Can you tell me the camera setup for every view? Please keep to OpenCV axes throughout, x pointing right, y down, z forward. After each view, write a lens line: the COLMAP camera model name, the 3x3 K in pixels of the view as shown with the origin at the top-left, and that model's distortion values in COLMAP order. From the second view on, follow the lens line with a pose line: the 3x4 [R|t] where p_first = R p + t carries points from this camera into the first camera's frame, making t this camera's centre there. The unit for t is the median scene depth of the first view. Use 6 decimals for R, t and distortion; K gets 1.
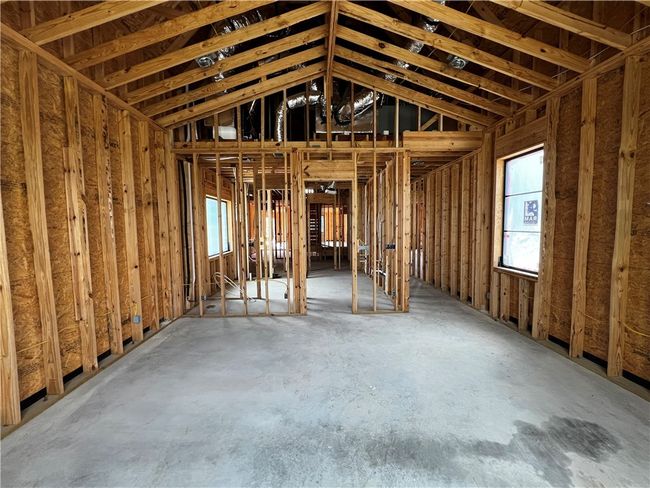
lens RADIAL K [[261.1, 0, 324.8], [0, 261.1, 242.8], [0, 0, 1]] dist [0.002314, -0.000022]
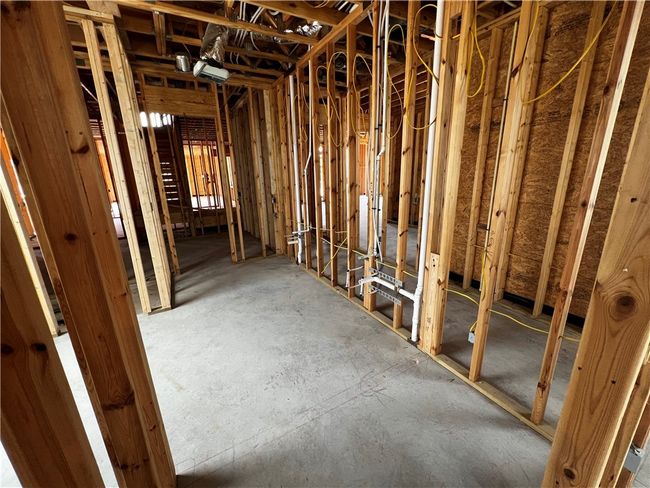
lens RADIAL K [[261.1, 0, 325.3], [0, 261.1, 245.2], [0, 0, 1]] dist [0.002314, -0.000022]
pose [[0.883953, -0.133938, 0.447983, -0.032180], [0.045694, 0.978254, 0.202315, -0.025623], [-0.465338, -0.158367, 0.870850, 0.565897]]
